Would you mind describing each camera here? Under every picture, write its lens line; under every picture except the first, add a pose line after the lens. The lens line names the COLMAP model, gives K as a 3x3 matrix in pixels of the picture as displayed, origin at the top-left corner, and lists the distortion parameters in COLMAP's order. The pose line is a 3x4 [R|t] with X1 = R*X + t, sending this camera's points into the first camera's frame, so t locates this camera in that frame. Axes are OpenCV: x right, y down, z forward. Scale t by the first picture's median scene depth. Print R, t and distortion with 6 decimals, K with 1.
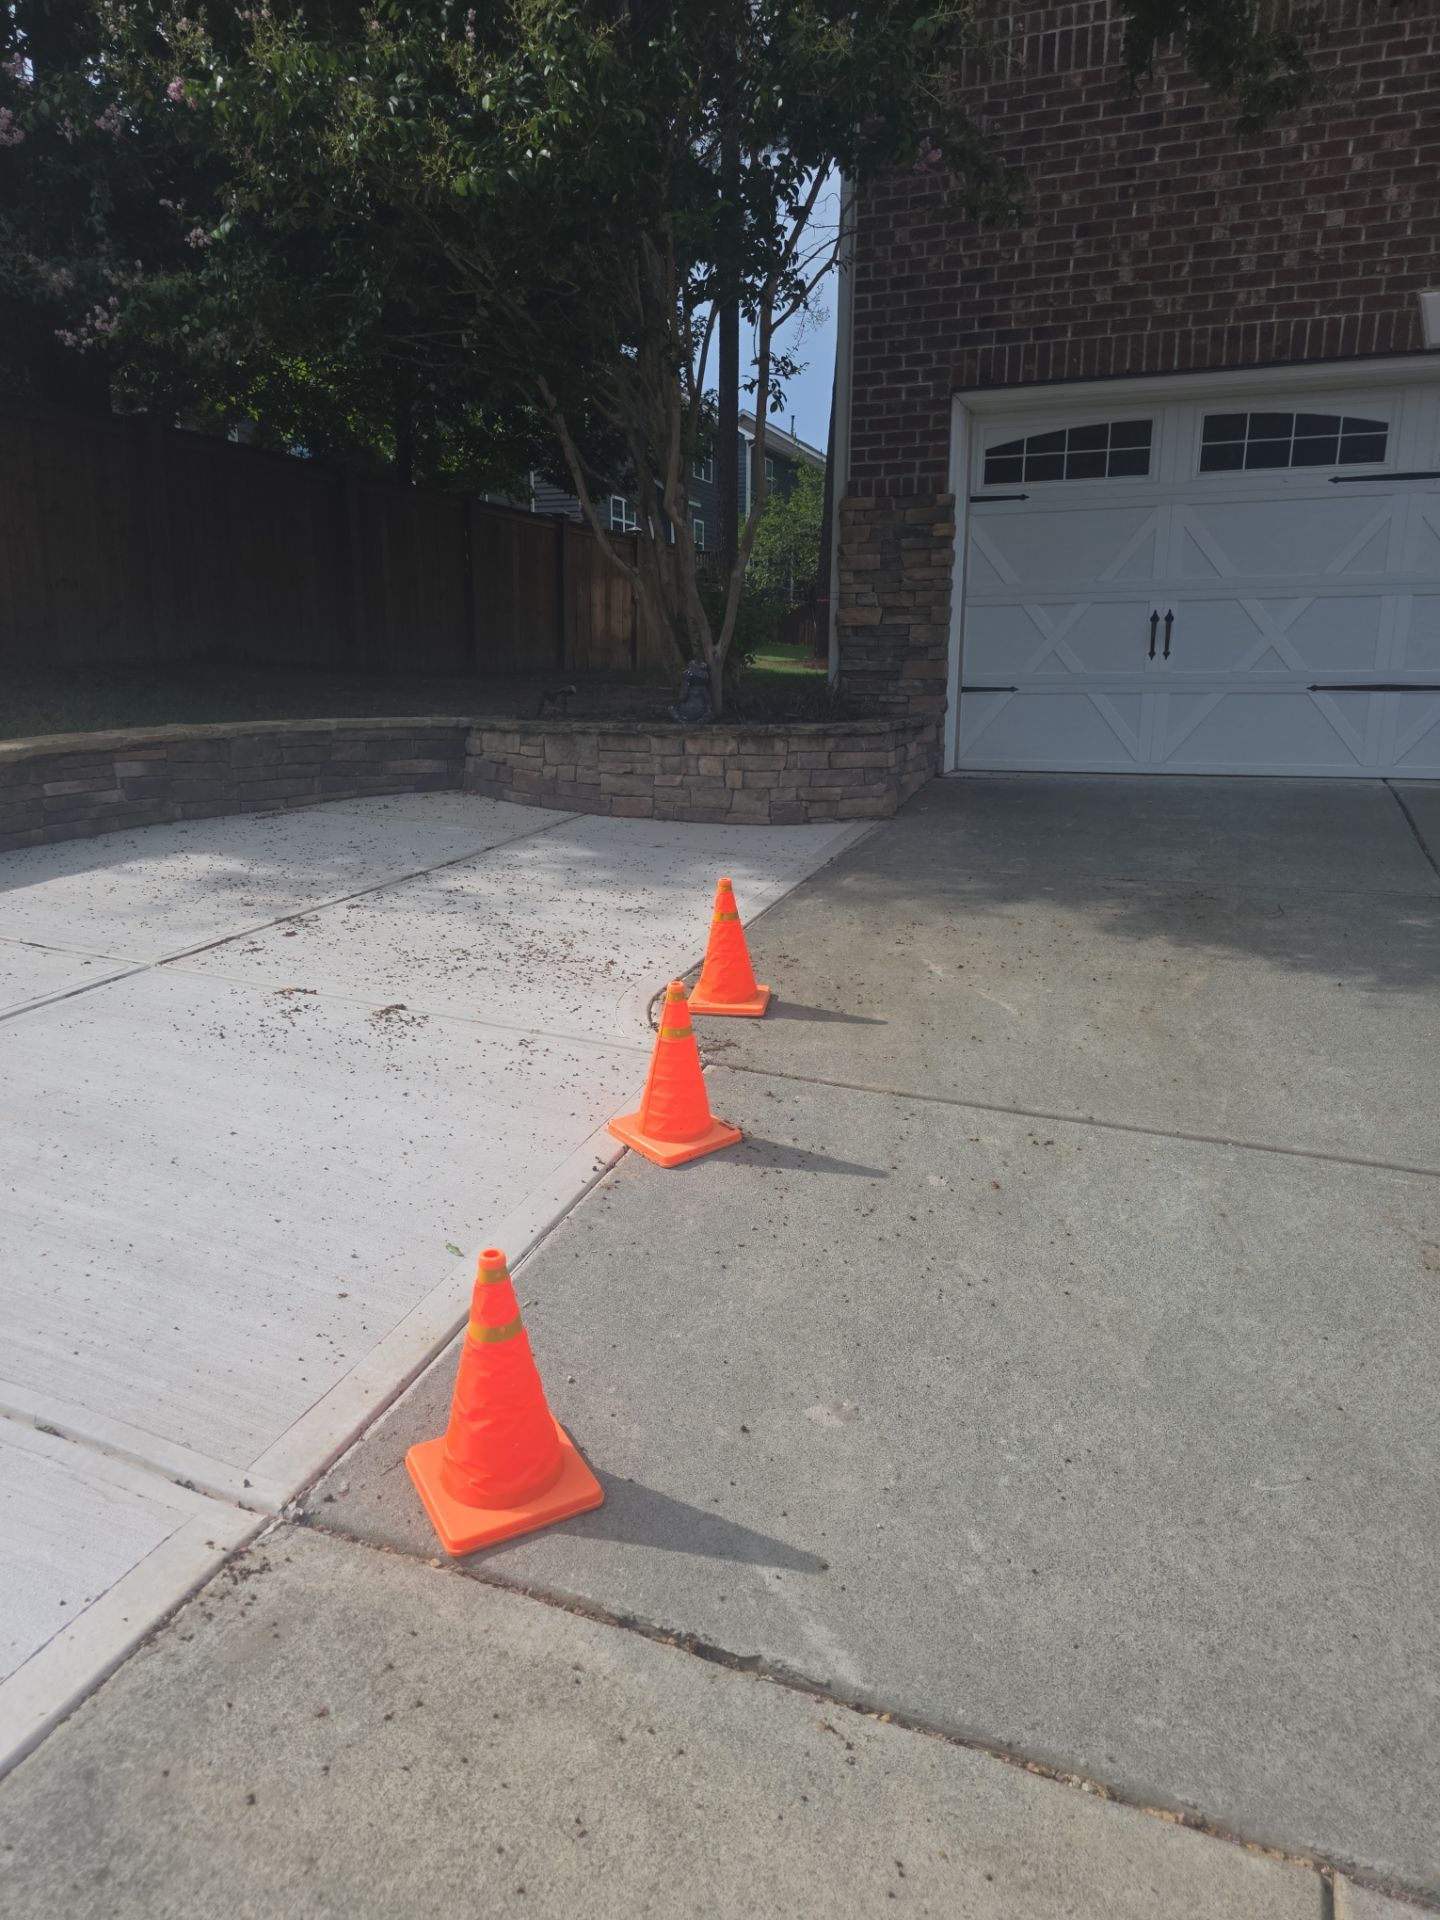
lens RADIAL K [[1297.7, 0, 694.4], [0, 1297.7, 973.8], [0, 0, 1]] dist [0.051283, -0.043655]
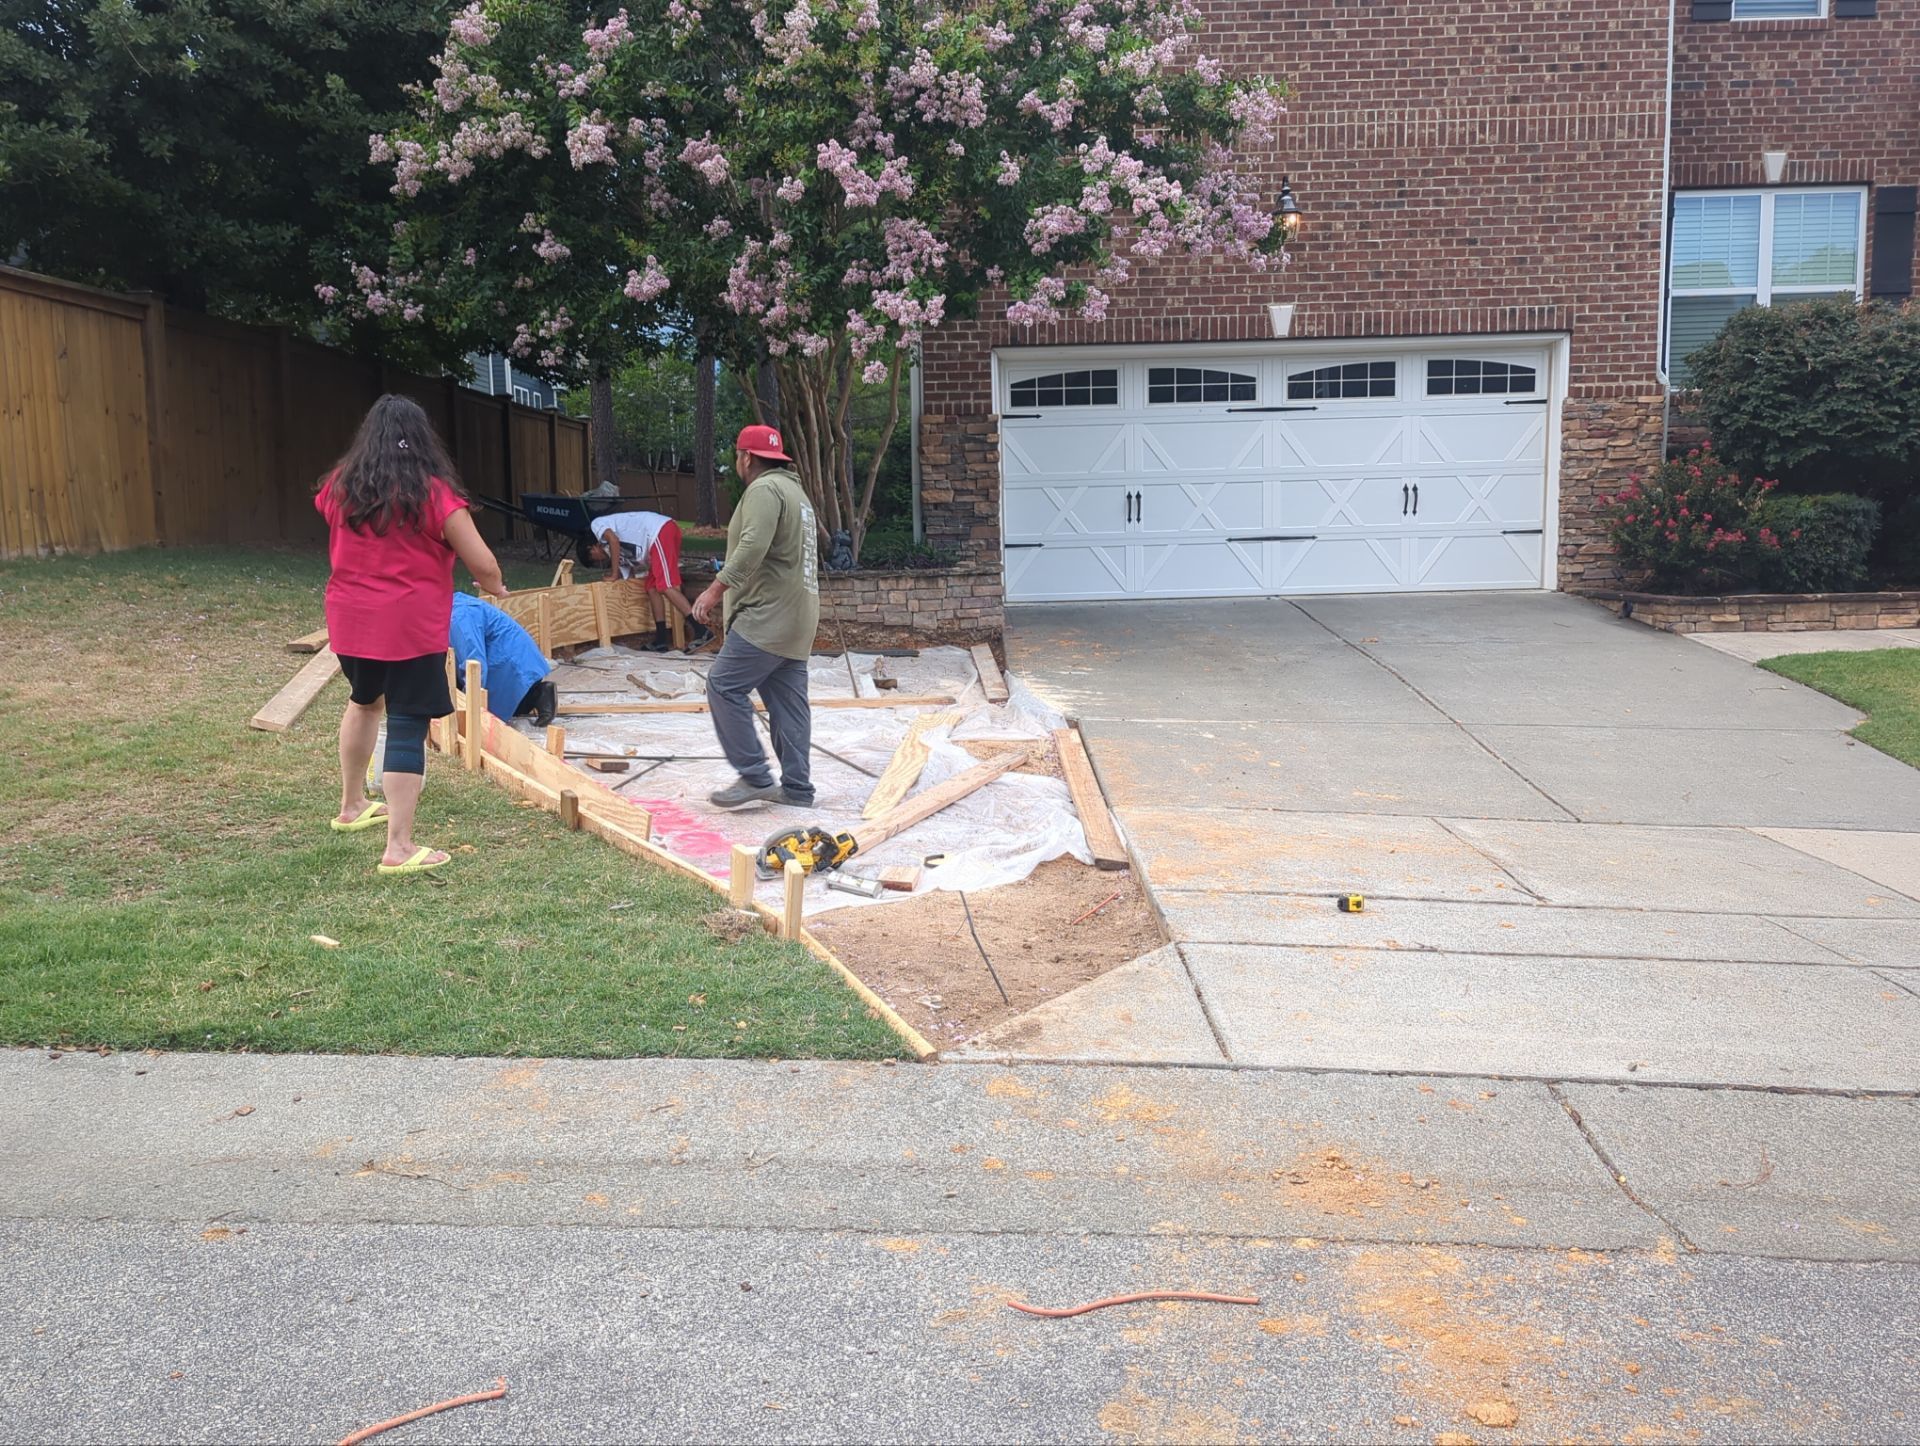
lens RADIAL K [[1561.1, 0, 965.4], [0, 1561.1, 739.5], [0, 0, 1]] dist [0.071383, -0.061832]
pose [[0.930444, -0.067406, 0.360180, -0.527279], [0.103975, 0.991101, -0.083117, 0.145538], [-0.351373, 0.114786, 0.929173, -0.615804]]
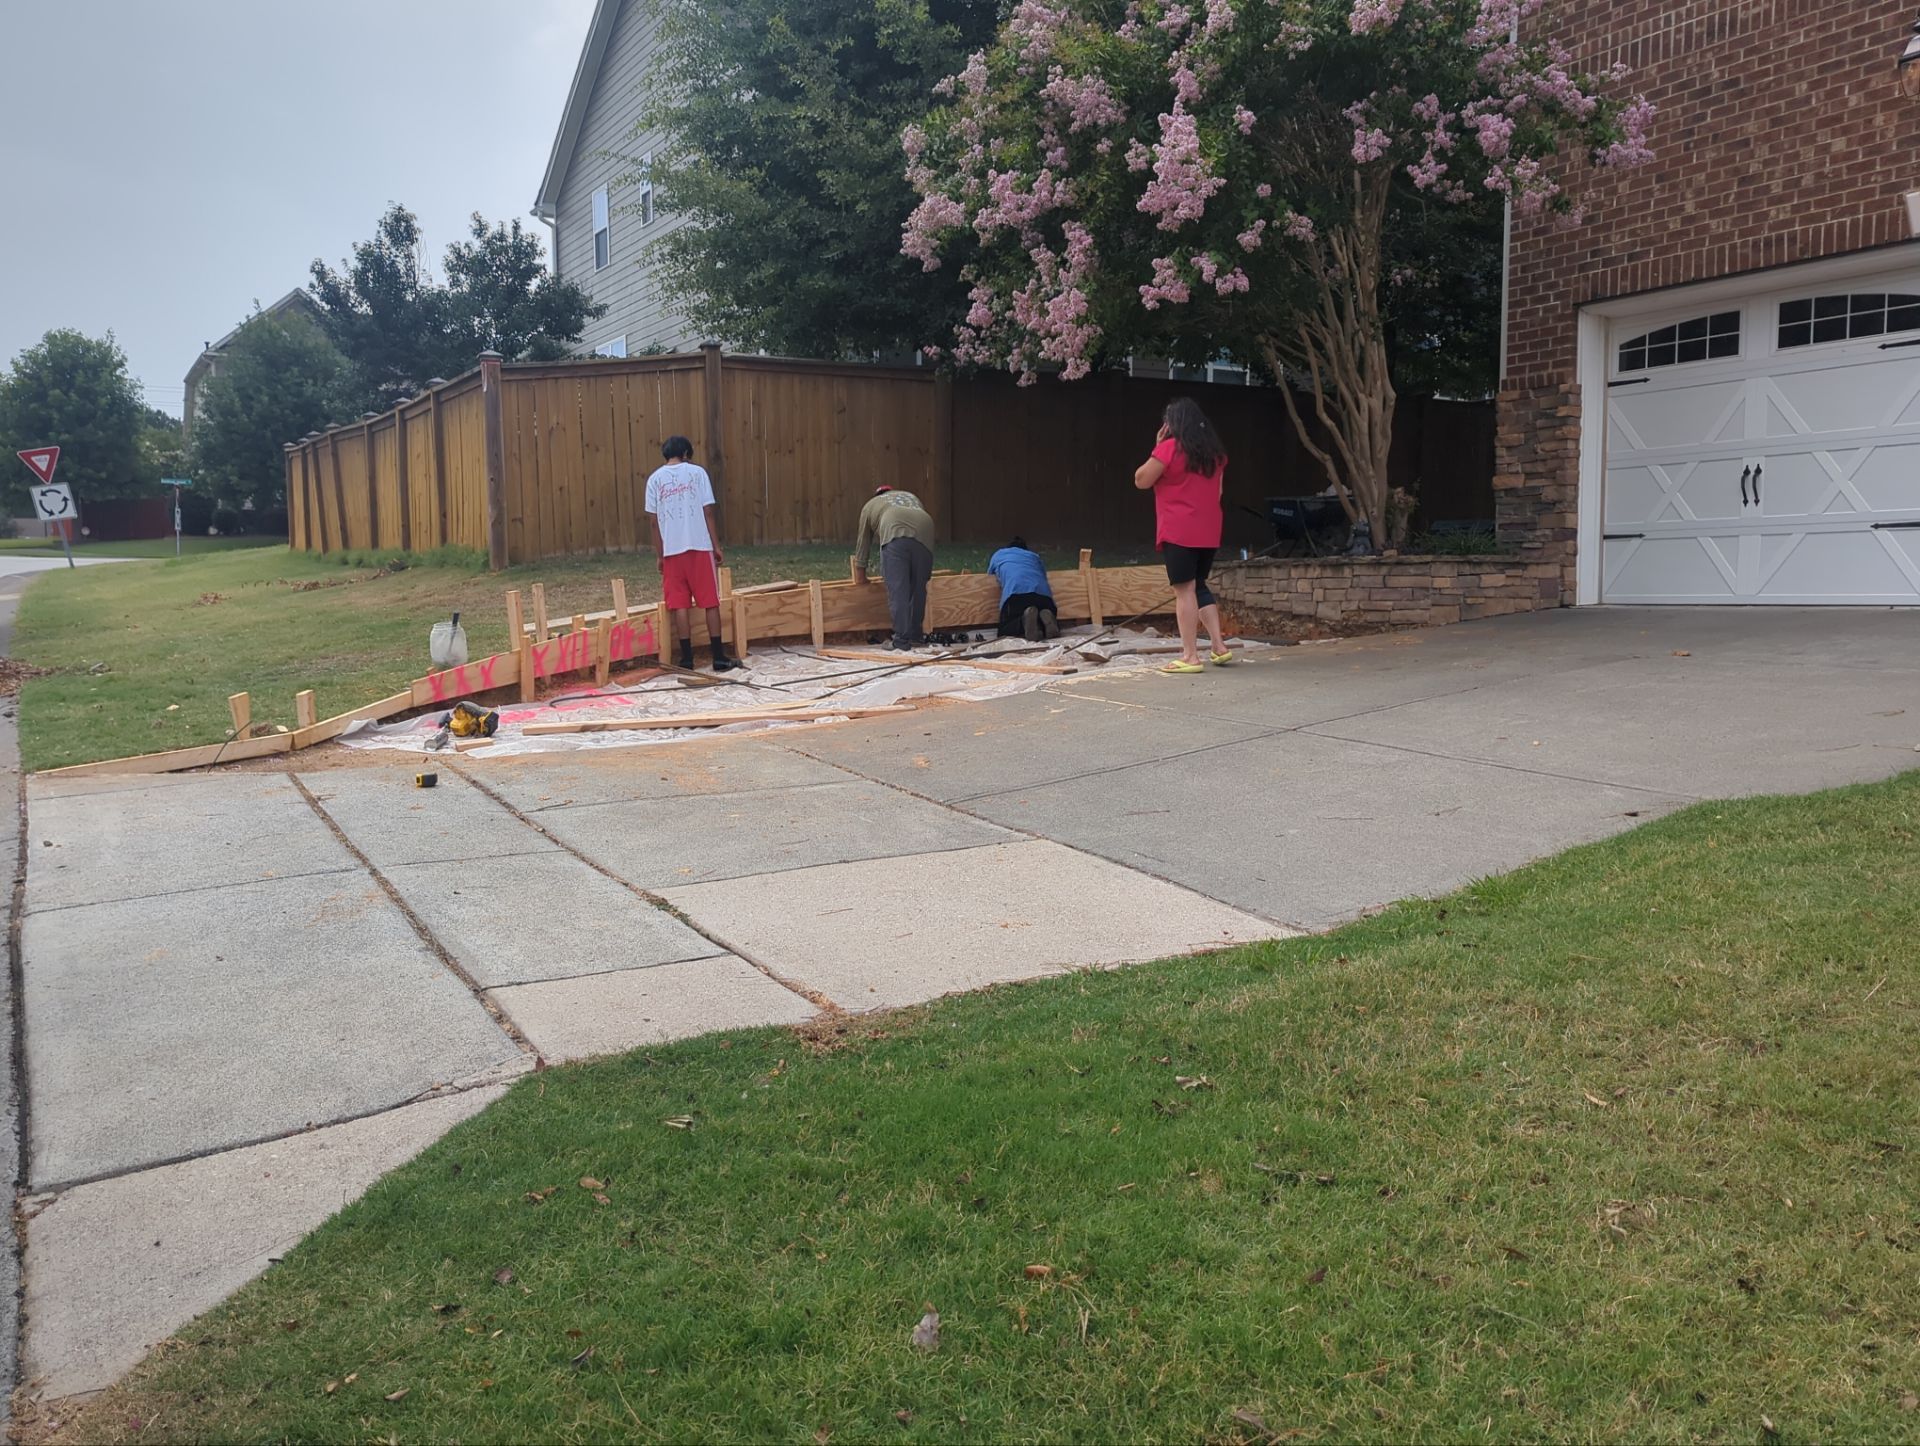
lens RADIAL K [[1557.2, 0, 964.3], [0, 1557.2, 722.0], [0, 0, 1]] dist [0.079740, -0.060340]
pose [[0.784601, 0.050845, -0.617913, 0.740280], [-0.138053, 0.985938, -0.094166, 0.189365], [0.604436, 0.159188, 0.780587, -0.517951]]
